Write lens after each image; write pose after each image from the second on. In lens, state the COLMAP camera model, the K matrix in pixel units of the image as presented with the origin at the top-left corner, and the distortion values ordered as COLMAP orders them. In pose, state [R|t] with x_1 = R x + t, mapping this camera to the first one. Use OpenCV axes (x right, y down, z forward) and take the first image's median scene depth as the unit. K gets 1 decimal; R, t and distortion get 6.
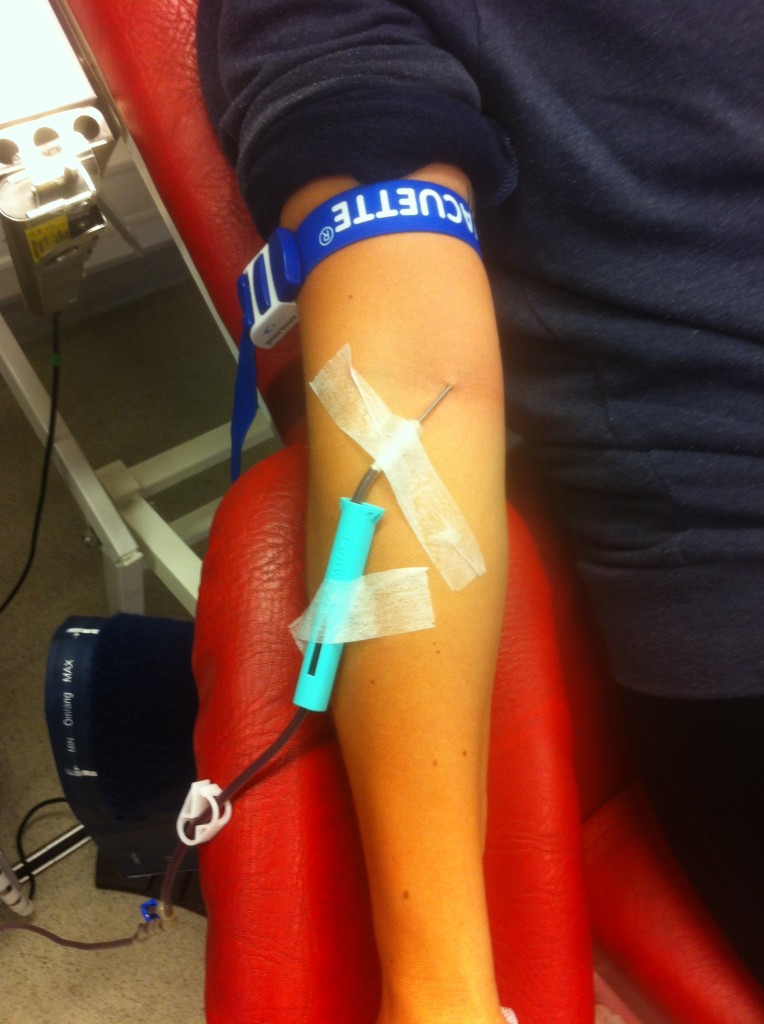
lens RADIAL K [[980.5, 0, 382.0], [0, 980.5, 512.0], [0, 0, 1]] dist [0.053103, -0.231366]
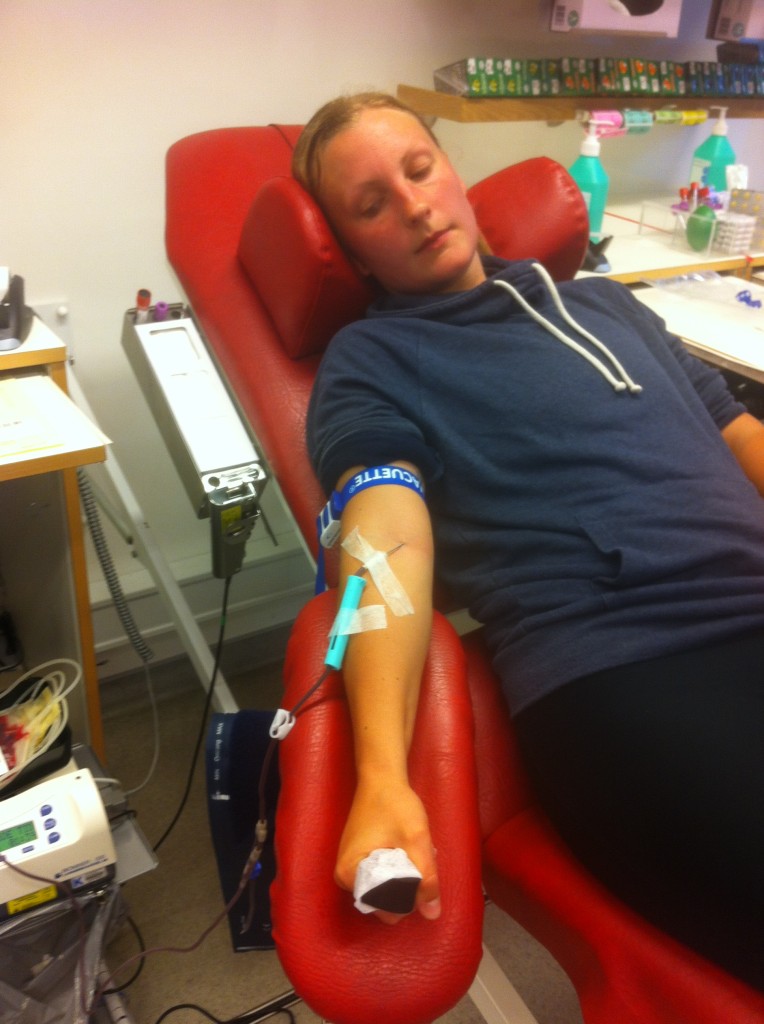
lens RADIAL K [[980.5, 0, 382.0], [0, 980.5, 512.0], [0, 0, 1]] dist [0.053103, -0.231366]
pose [[0.990425, -0.038804, -0.132485, 0.315313], [-0.024368, 0.895472, -0.444450, 0.789438], [0.135883, 0.443423, 0.885953, -1.007201]]
